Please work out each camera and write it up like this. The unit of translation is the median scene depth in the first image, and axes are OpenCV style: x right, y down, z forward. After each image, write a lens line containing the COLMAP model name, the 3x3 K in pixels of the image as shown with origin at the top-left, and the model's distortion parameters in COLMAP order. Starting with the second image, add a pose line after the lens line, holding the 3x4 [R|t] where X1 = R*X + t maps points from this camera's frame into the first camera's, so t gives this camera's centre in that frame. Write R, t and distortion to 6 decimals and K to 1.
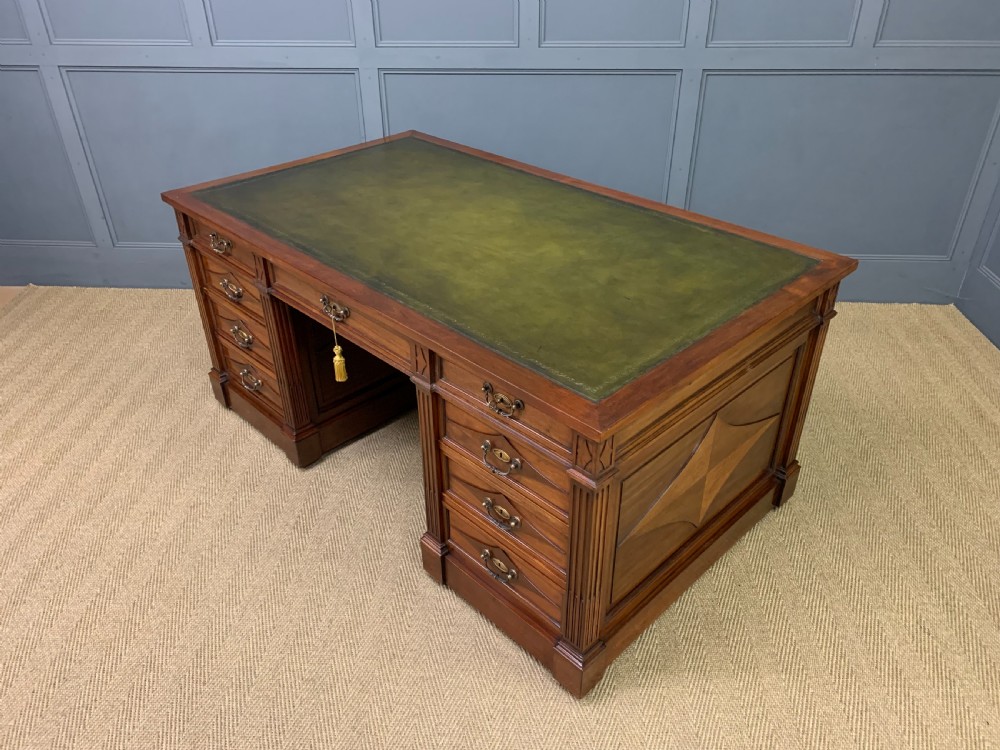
lens RADIAL K [[765.0, 0, 498.3], [0, 765.0, 381.7], [0, 0, 1]] dist [0.027651, -0.012467]
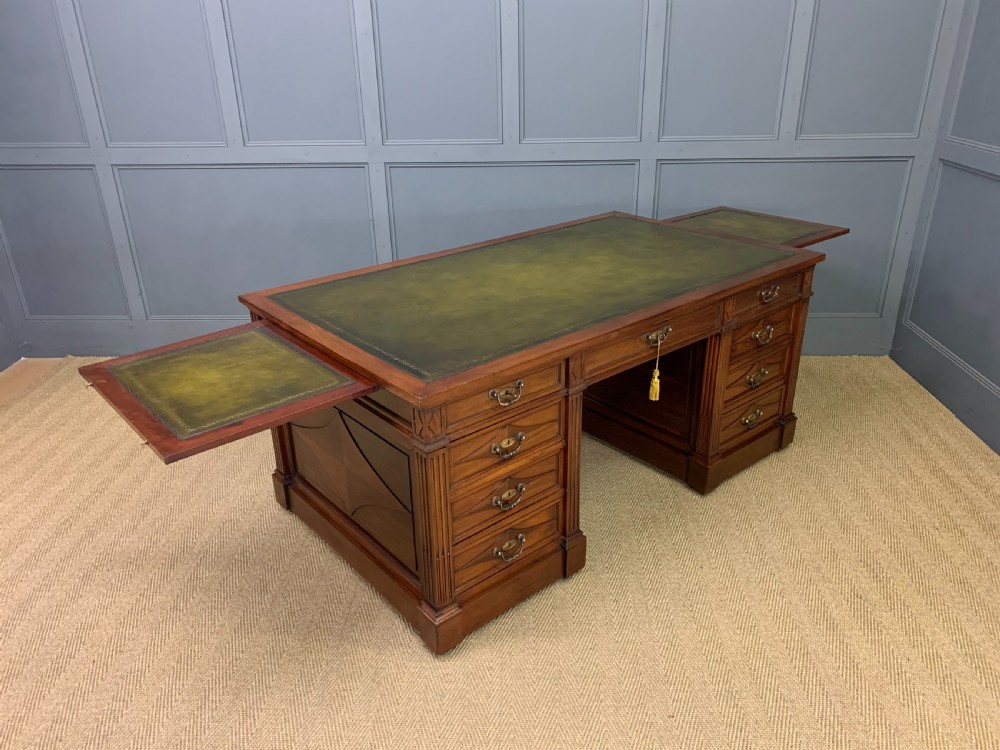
lens RADIAL K [[765.0, 0, 505.4], [0, 765.0, 384.4], [0, 0, 1]] dist [0.027651, -0.012467]
pose [[0.999575, -0.019038, 0.022074, -0.002884], [0.021926, 0.990052, -0.138985, 0.103203], [-0.019209, 0.139410, 0.990048, -0.131864]]
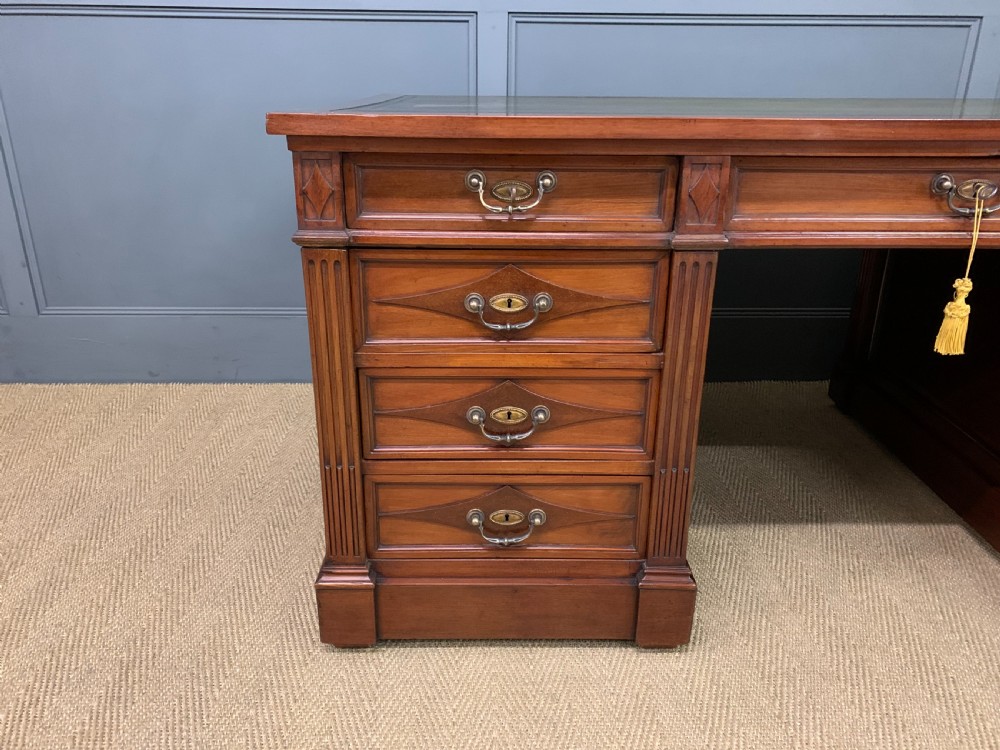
lens RADIAL K [[765.0, 0, 506.9], [0, 765.0, 374.6], [0, 0, 1]] dist [0.027651, -0.012467]
pose [[0.995974, -0.016454, 0.088123, -0.224675], [0.034397, 0.977912, -0.206165, 0.010165], [-0.082784, 0.208366, 0.974541, 0.466870]]
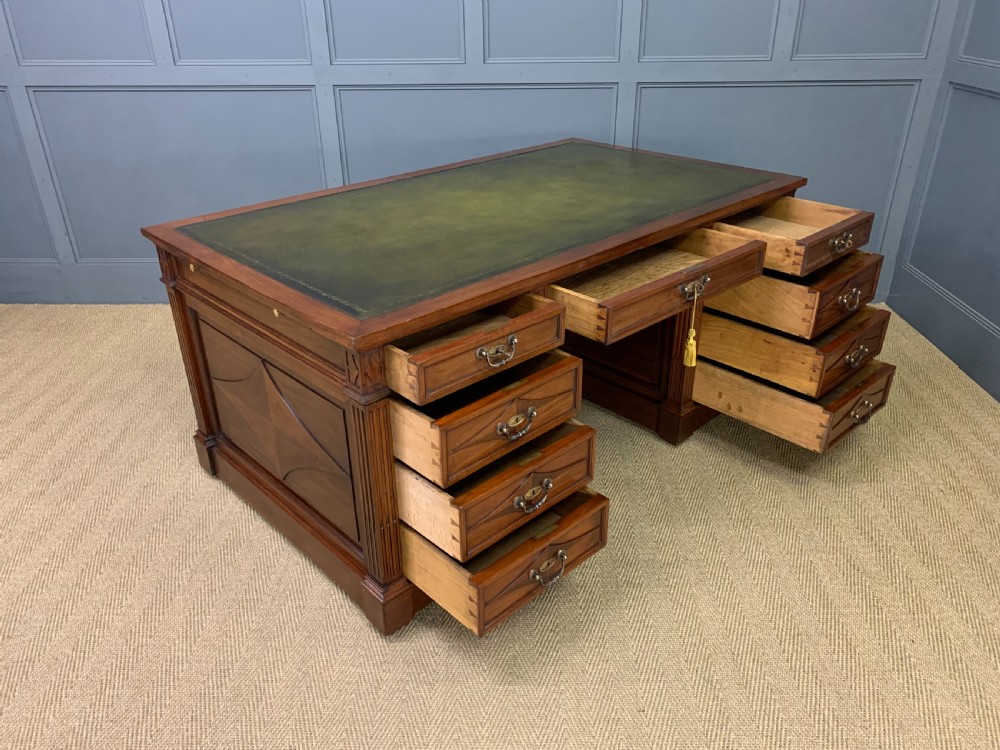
lens RADIAL K [[765.0, 0, 500.7], [0, 765.0, 380.3], [0, 0, 1]] dist [0.027651, -0.012467]
pose [[0.999156, -0.021394, 0.035073, 0.029213], [0.024406, 0.995837, -0.087826, 0.100126], [-0.033048, 0.088608, 0.995518, -0.028149]]
